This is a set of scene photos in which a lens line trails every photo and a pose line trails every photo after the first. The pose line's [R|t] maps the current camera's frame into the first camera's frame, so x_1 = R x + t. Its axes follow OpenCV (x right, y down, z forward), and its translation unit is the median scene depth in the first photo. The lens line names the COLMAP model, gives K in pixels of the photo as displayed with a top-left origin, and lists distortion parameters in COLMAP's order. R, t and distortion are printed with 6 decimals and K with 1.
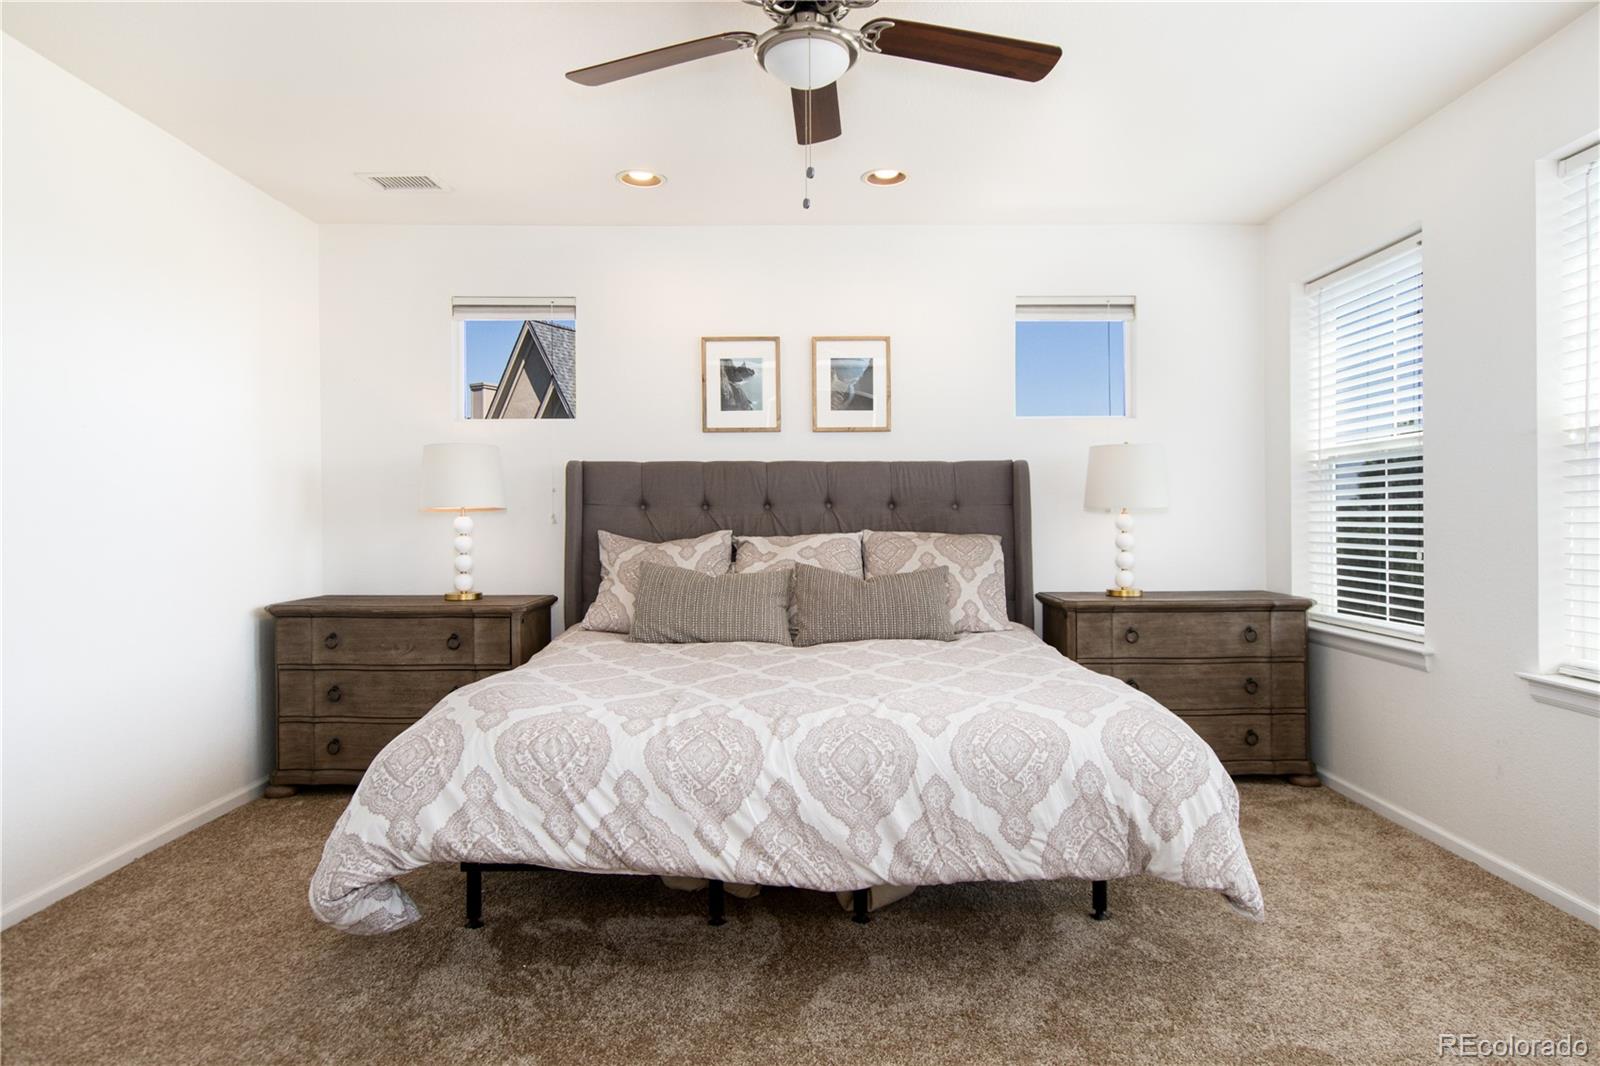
lens RADIAL K [[913.5, 0, 800.0], [0, 913.5, 533.0], [0, 0, 1]] dist [-0.001180, -0.000096]
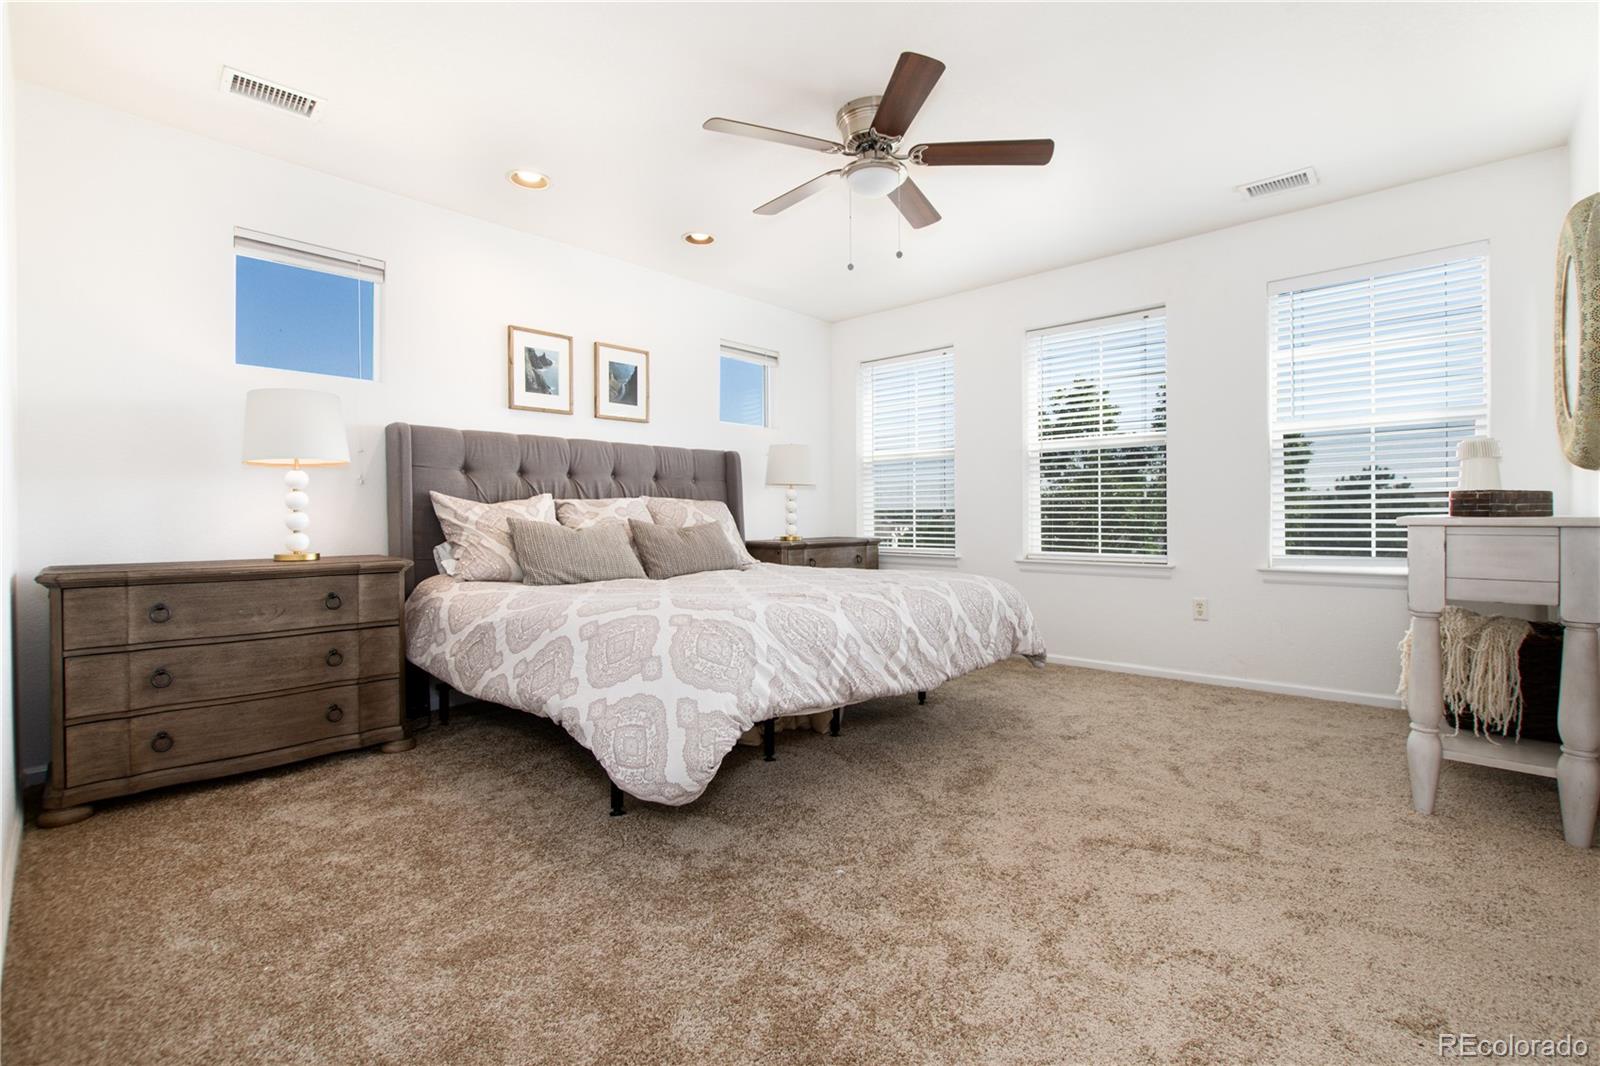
lens RADIAL K [[713.3, 0, 797.0], [0, 713.3, 525.3], [0, 0, 1]] dist [-0.018297, 0.000174]
pose [[0.686110, -0.007822, 0.727456, -0.542260], [0.013269, 0.999910, -0.001764, 0.044992], [-0.727377, 0.010863, 0.686152, 0.141330]]
